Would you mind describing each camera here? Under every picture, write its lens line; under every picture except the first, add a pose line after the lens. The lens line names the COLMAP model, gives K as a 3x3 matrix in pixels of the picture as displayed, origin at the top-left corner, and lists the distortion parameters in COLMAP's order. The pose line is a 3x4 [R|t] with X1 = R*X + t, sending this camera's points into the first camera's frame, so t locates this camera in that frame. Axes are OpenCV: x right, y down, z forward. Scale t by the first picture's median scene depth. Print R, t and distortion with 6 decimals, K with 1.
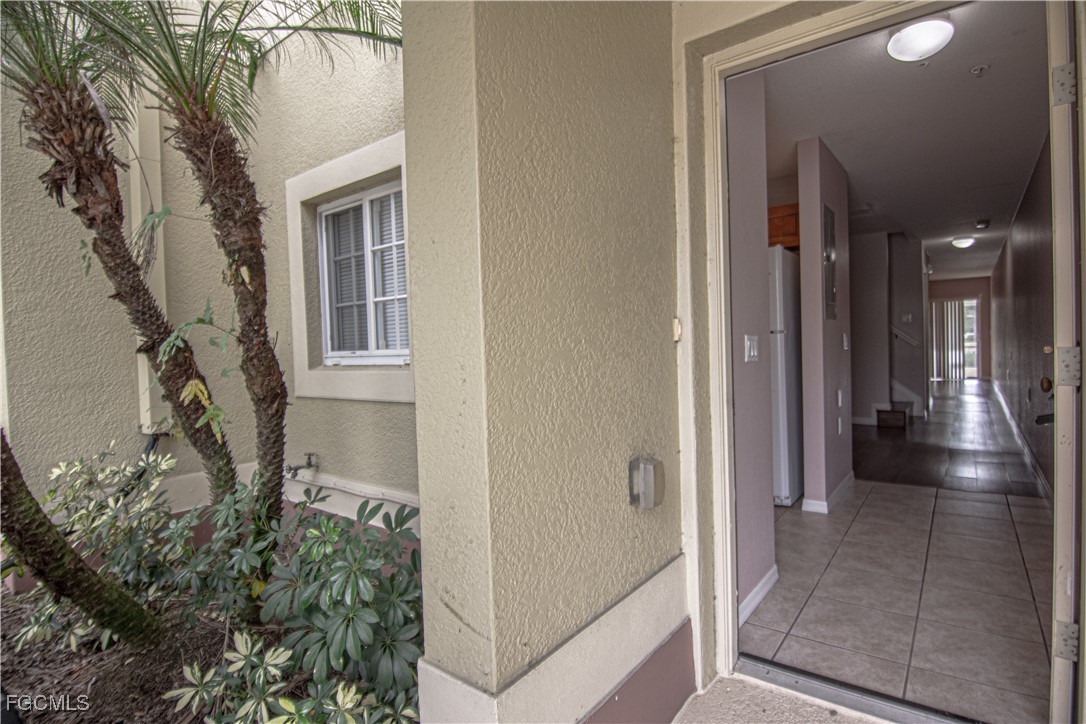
lens RADIAL K [[553.5, 0, 543.0], [0, 553.5, 362.0], [0, 0, 1]] dist [0.000699, 0.000045]
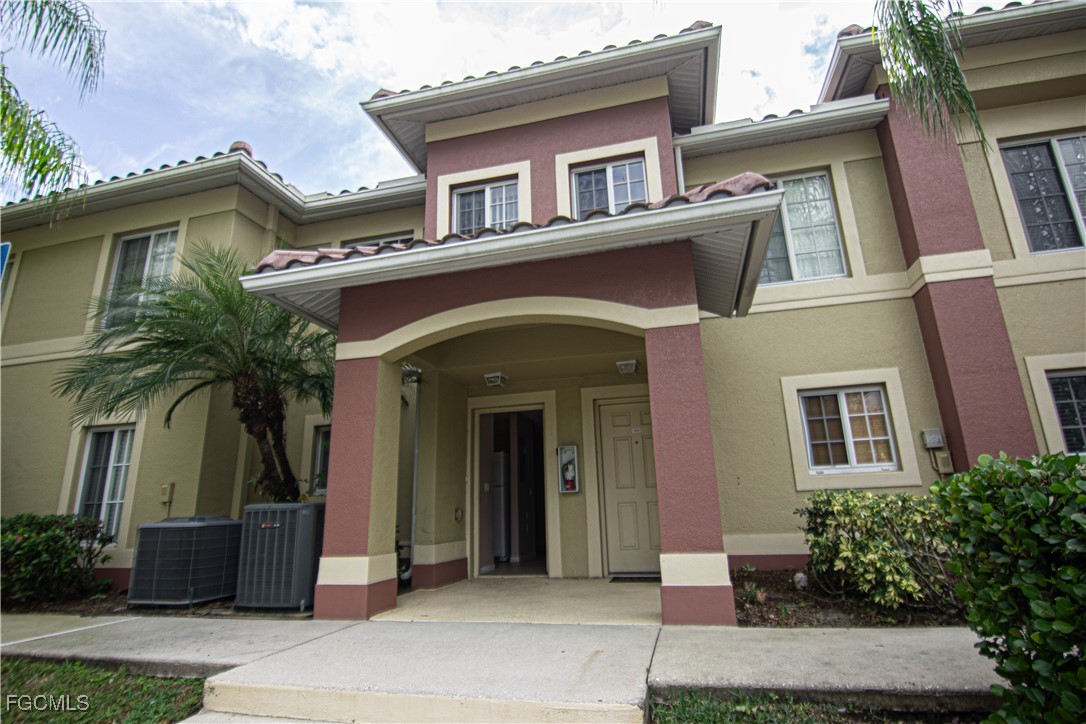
lens RADIAL K [[553.5, 0, 543.0], [0, 553.5, 362.0], [0, 0, 1]] dist [0.000699, 0.000045]
pose [[0.917998, 0.109108, 0.381281, -0.418980], [0.011120, 0.953951, -0.299756, 0.164255], [-0.396429, 0.279415, 0.874512, -1.422828]]
